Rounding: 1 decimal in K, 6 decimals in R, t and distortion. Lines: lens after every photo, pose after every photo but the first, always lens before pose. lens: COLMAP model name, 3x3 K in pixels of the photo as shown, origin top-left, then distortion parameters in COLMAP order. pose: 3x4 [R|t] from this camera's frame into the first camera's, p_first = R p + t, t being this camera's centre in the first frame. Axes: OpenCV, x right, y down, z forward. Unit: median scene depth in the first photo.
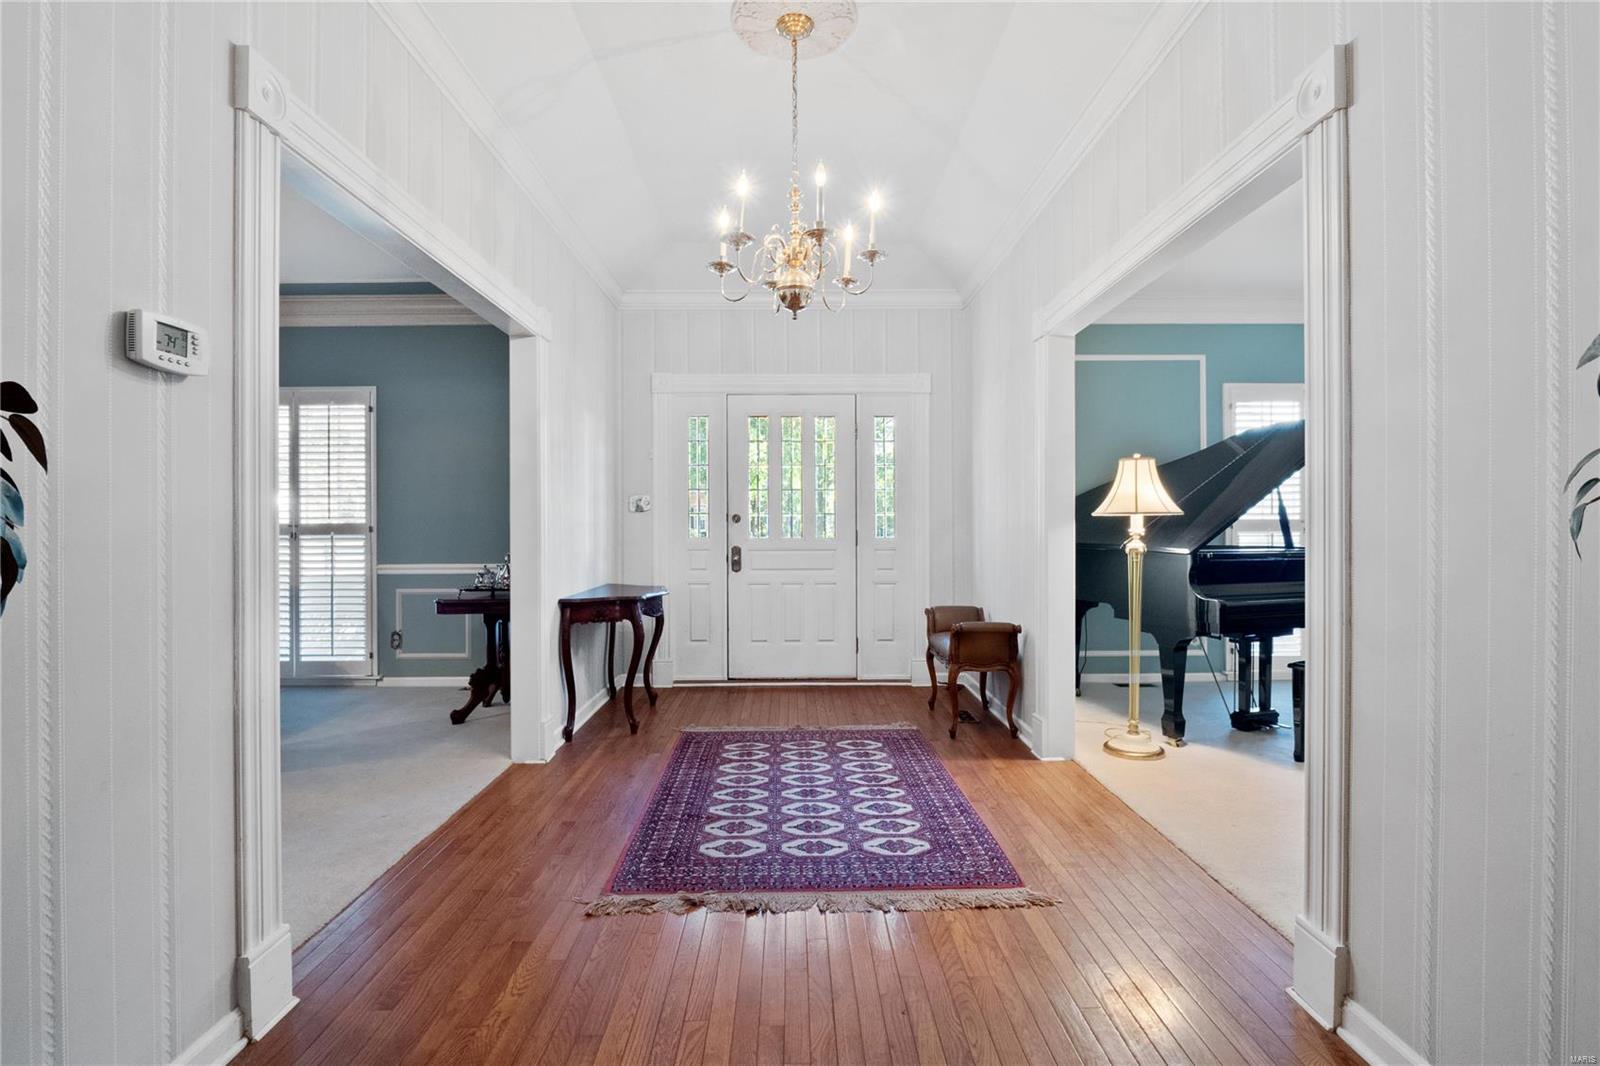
lens RADIAL K [[747.7, 0, 795.2], [0, 747.7, 530.6], [0, 0, 1]] dist [-0.013597, -0.000412]
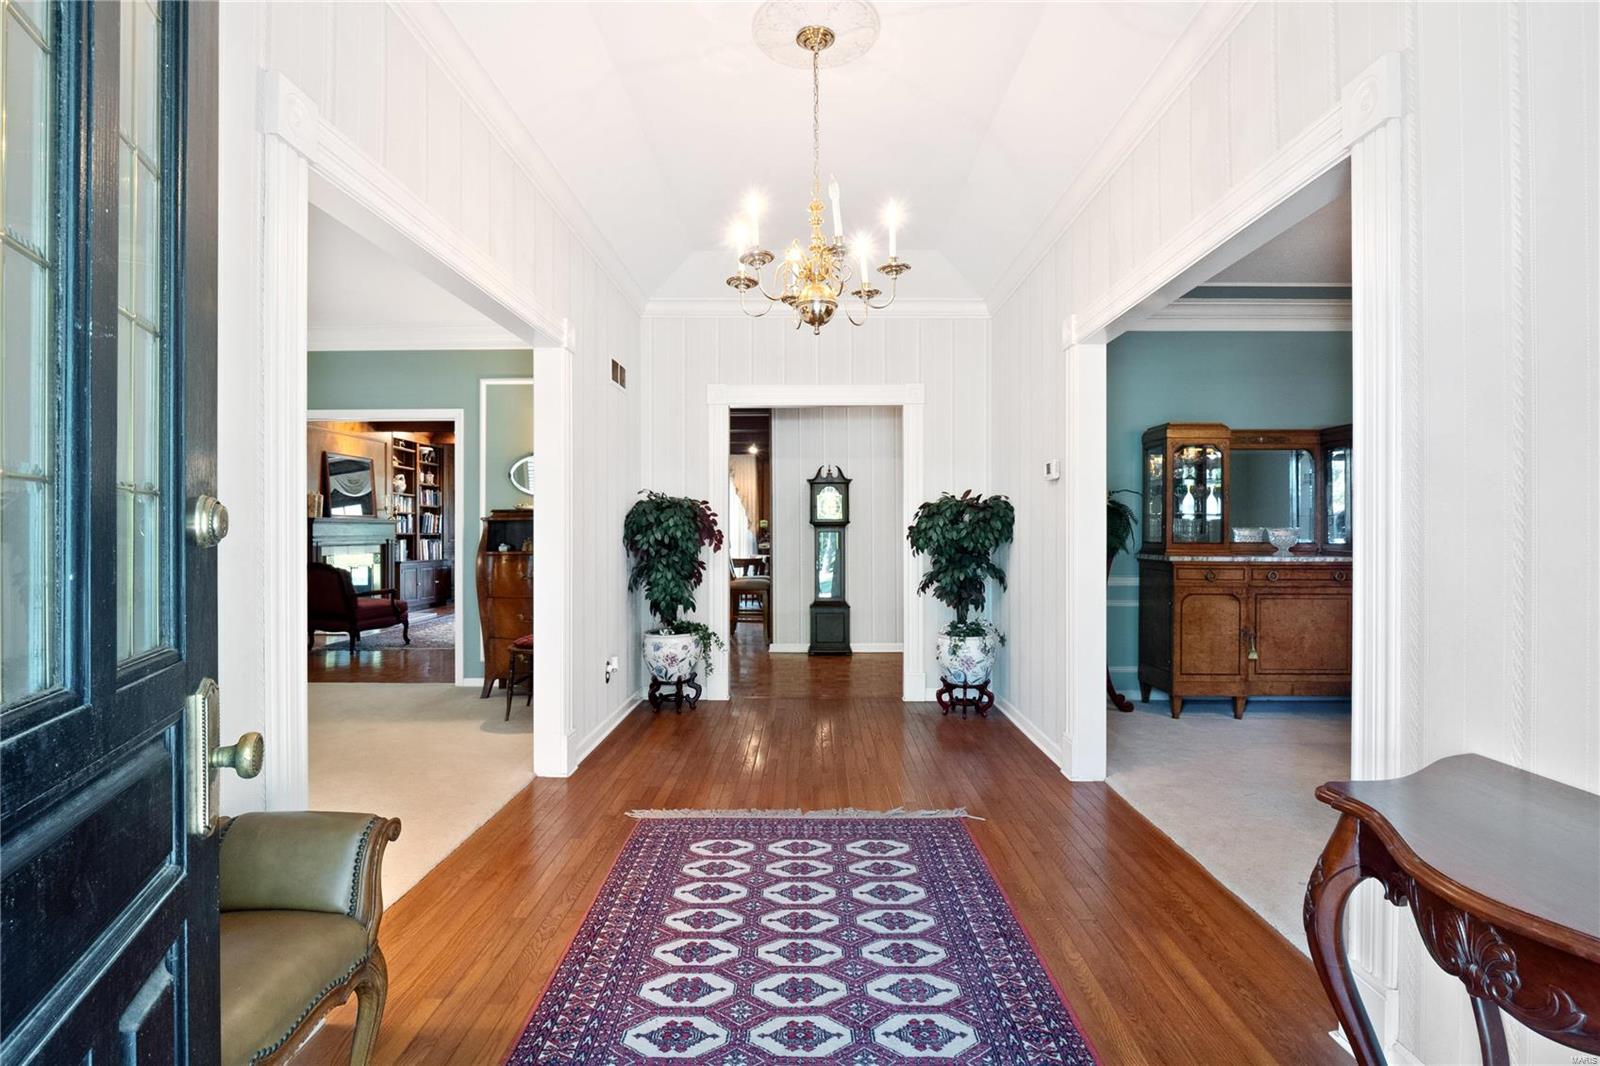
lens RADIAL K [[747.7, 0, 795.2], [0, 747.7, 530.6], [0, 0, 1]] dist [-0.013597, -0.000412]
pose [[-0.999585, 0.004659, 0.028436, 0.001133], [0.004877, 0.999959, 0.007607, -0.028901], [-0.028399, 0.007742, -0.999567, 1.917257]]
